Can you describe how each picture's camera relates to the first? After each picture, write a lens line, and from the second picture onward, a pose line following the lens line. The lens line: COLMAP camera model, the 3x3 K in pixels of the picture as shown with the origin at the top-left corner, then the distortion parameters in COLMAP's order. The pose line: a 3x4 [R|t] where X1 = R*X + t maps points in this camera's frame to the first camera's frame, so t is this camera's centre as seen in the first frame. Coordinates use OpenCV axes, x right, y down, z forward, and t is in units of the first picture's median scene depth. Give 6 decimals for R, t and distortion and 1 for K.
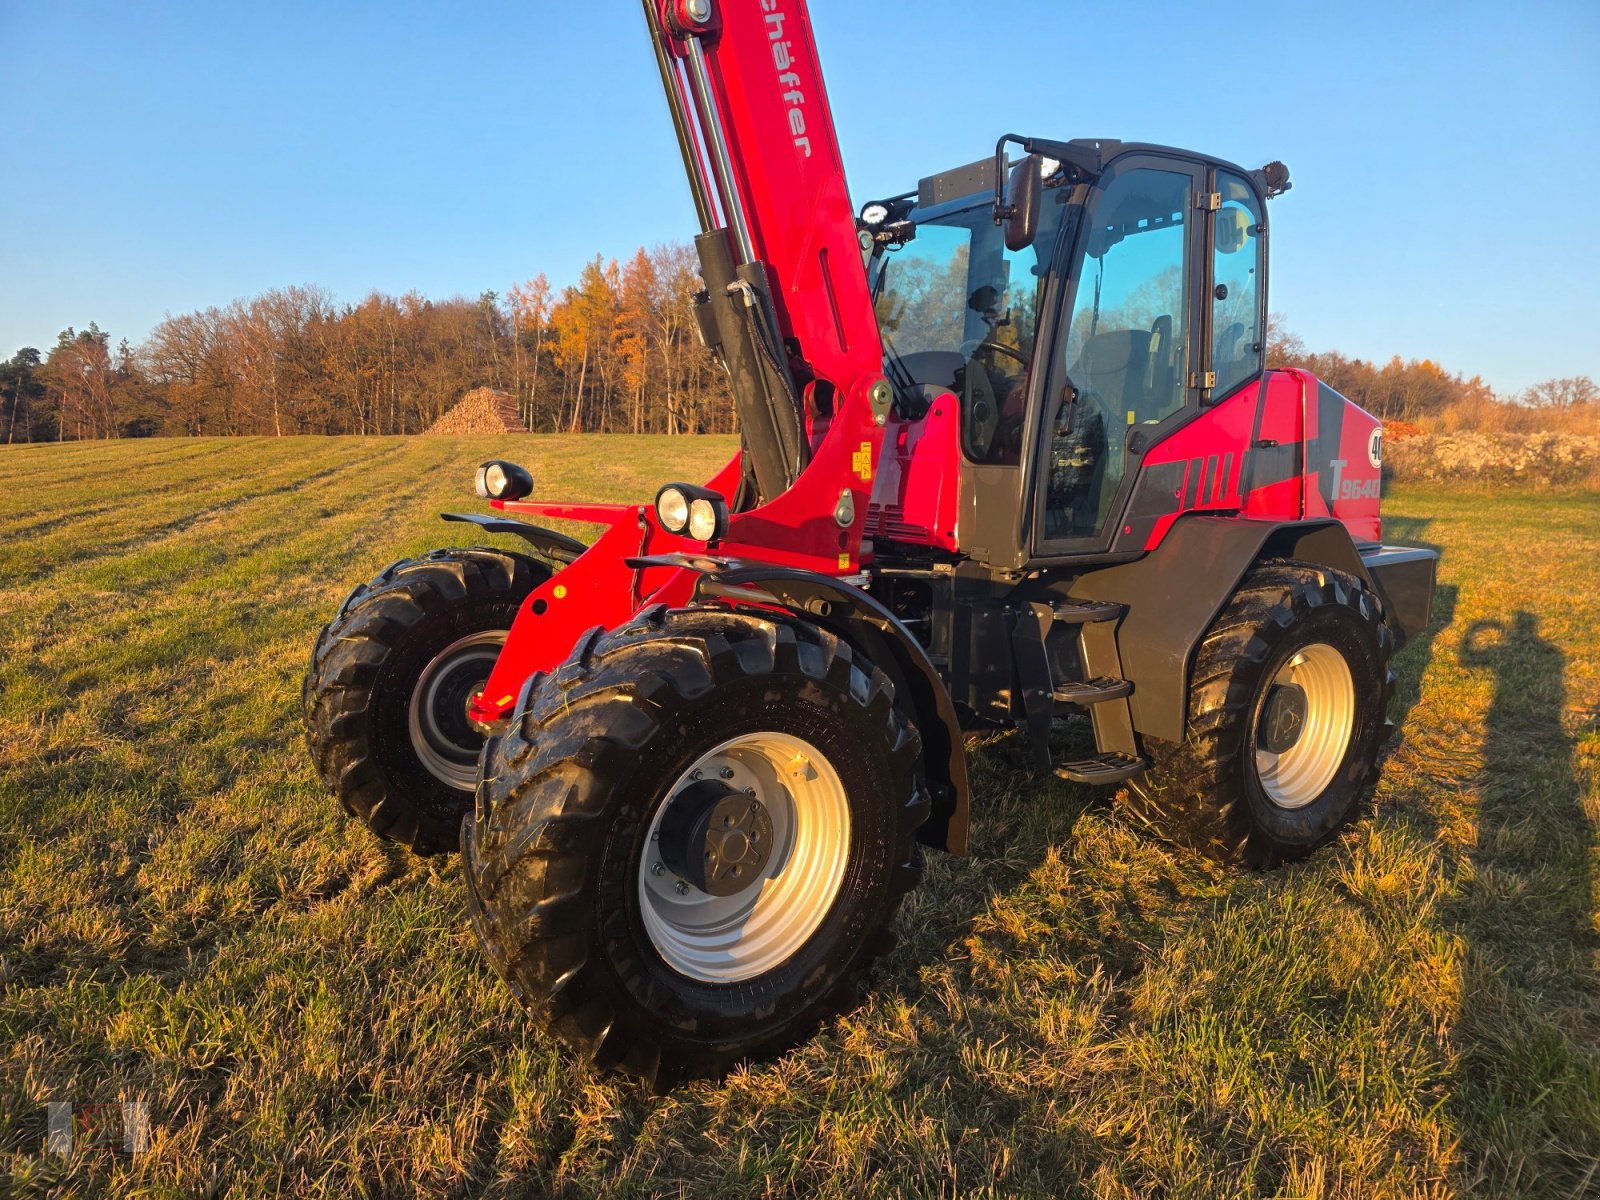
lens RADIAL K [[1082.6, 0, 782.7], [0, 1082.6, 604.3], [0, 0, 1]] dist [0.091339, -0.096972]
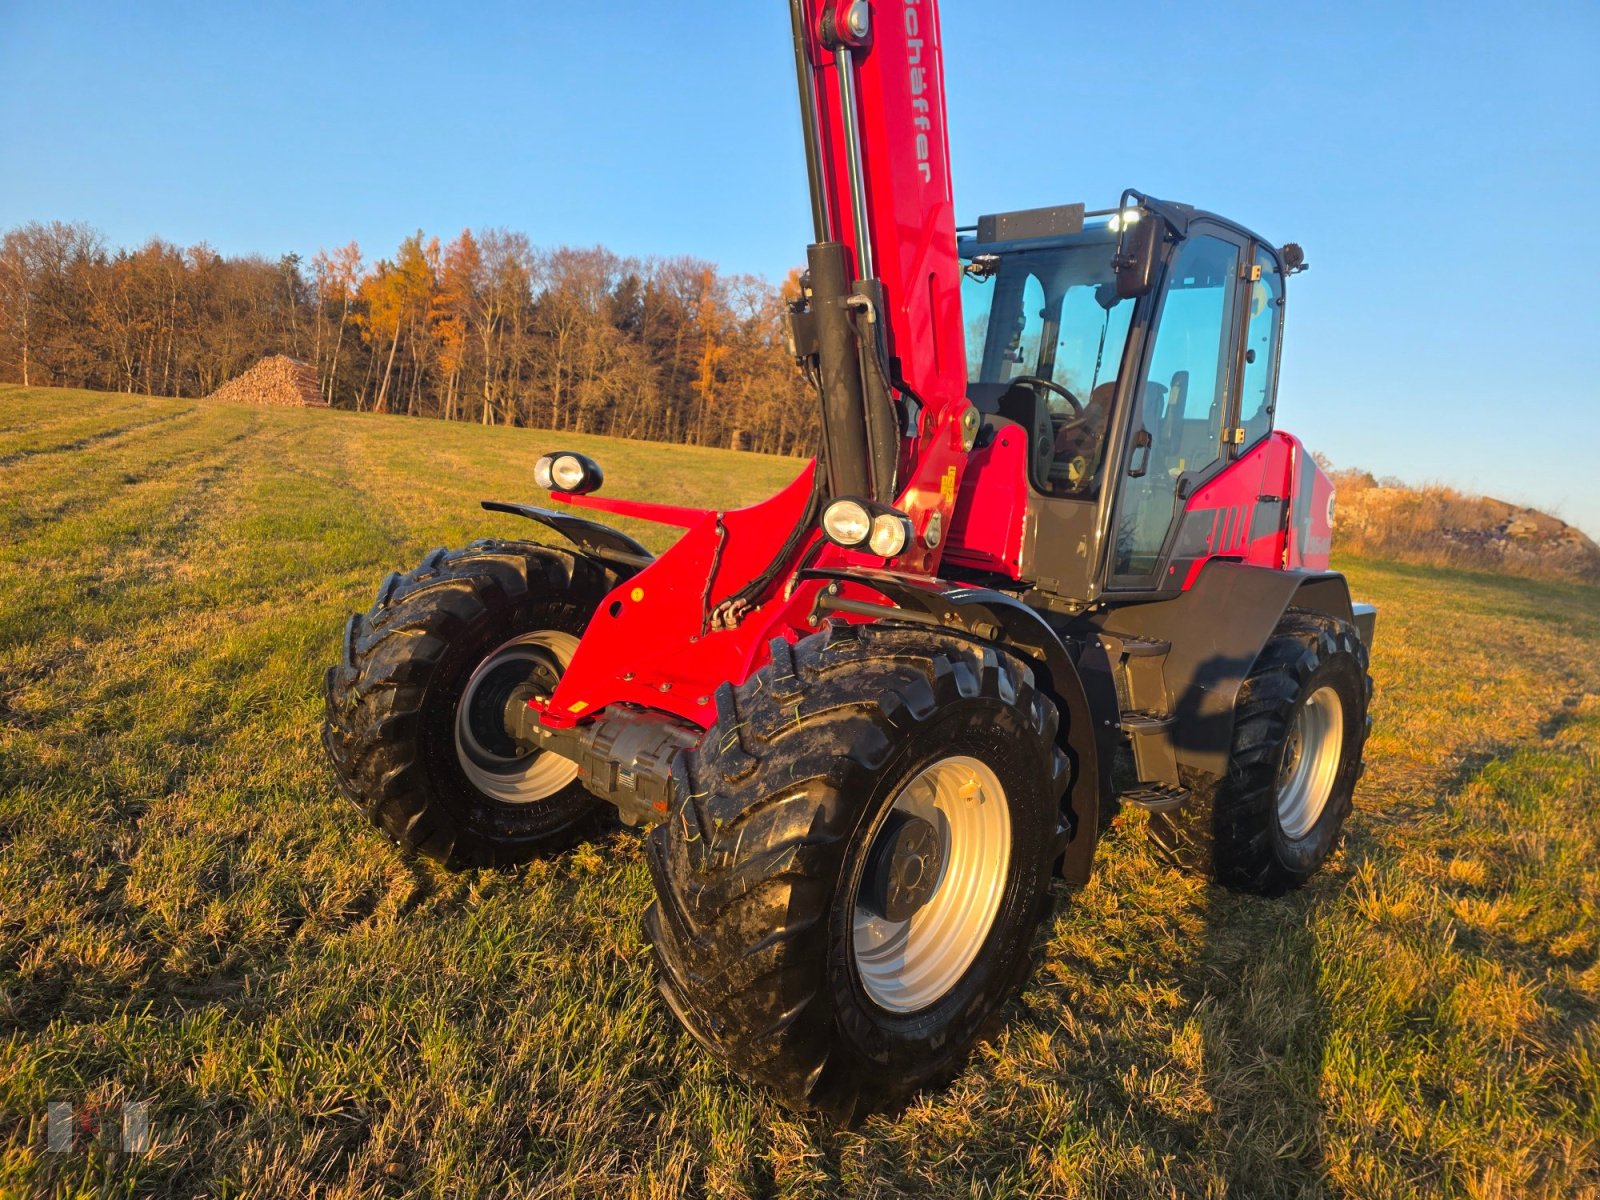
lens RADIAL K [[1085.8, 0, 805.7], [0, 1085.8, 587.5], [0, 0, 1]] dist [0.077639, -0.080817]
pose [[0.977702, 0.065894, 0.199390, -0.215791], [-0.060718, 0.997643, -0.031970, 0.003208], [-0.201026, 0.019150, 0.979399, 0.032016]]
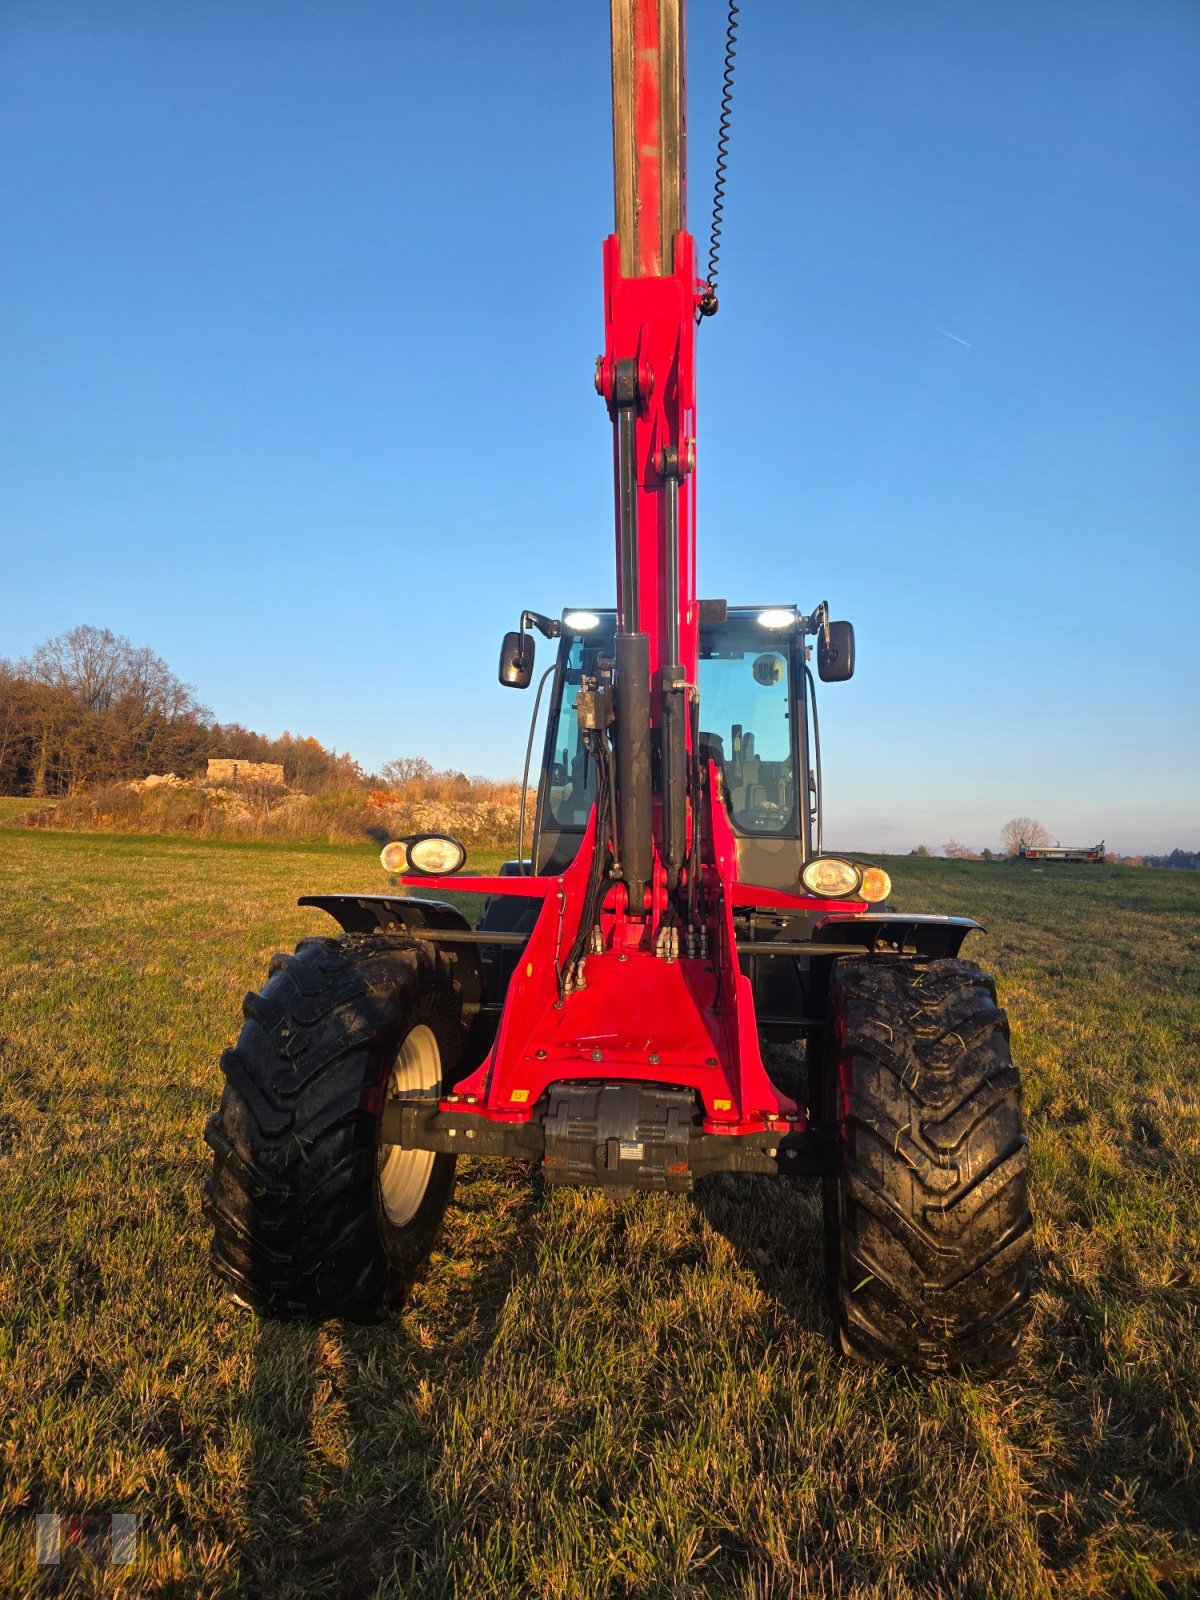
lens RADIAL K [[1074.8, 0, 627.7], [0, 1074.8, 791.7], [0, 0, 1]] dist [0.072179, -0.066230]
pose [[0.676689, 0.024156, 0.735872, -0.727272], [0.091163, 0.989022, -0.116297, -0.042411], [-0.730603, 0.145781, 0.667059, 0.243042]]
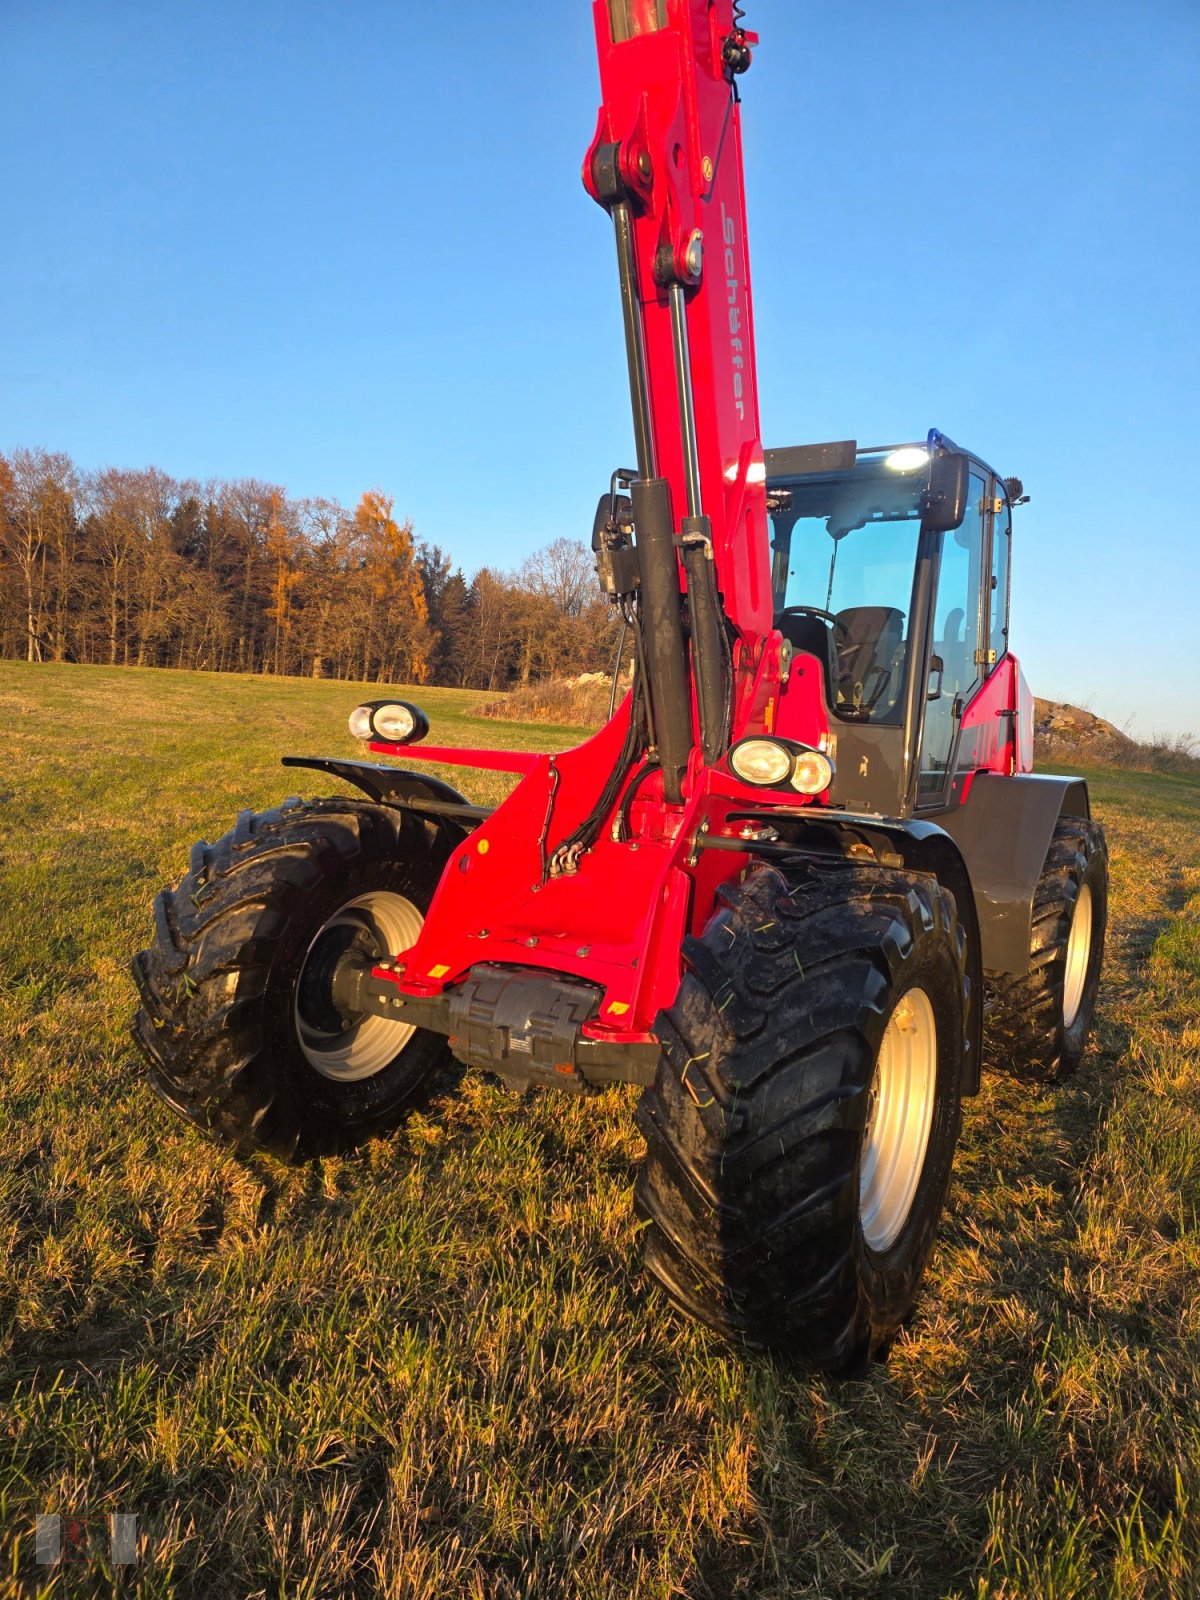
lens RADIAL K [[1074.8, 0, 627.7], [0, 1074.8, 791.7], [0, 0, 1]] dist [0.072179, -0.066230]
pose [[0.914530, 0.009487, 0.404407, -0.393555], [0.012271, 0.998614, -0.051177, -0.008719], [-0.404333, 0.051766, 0.913146, 0.111586]]
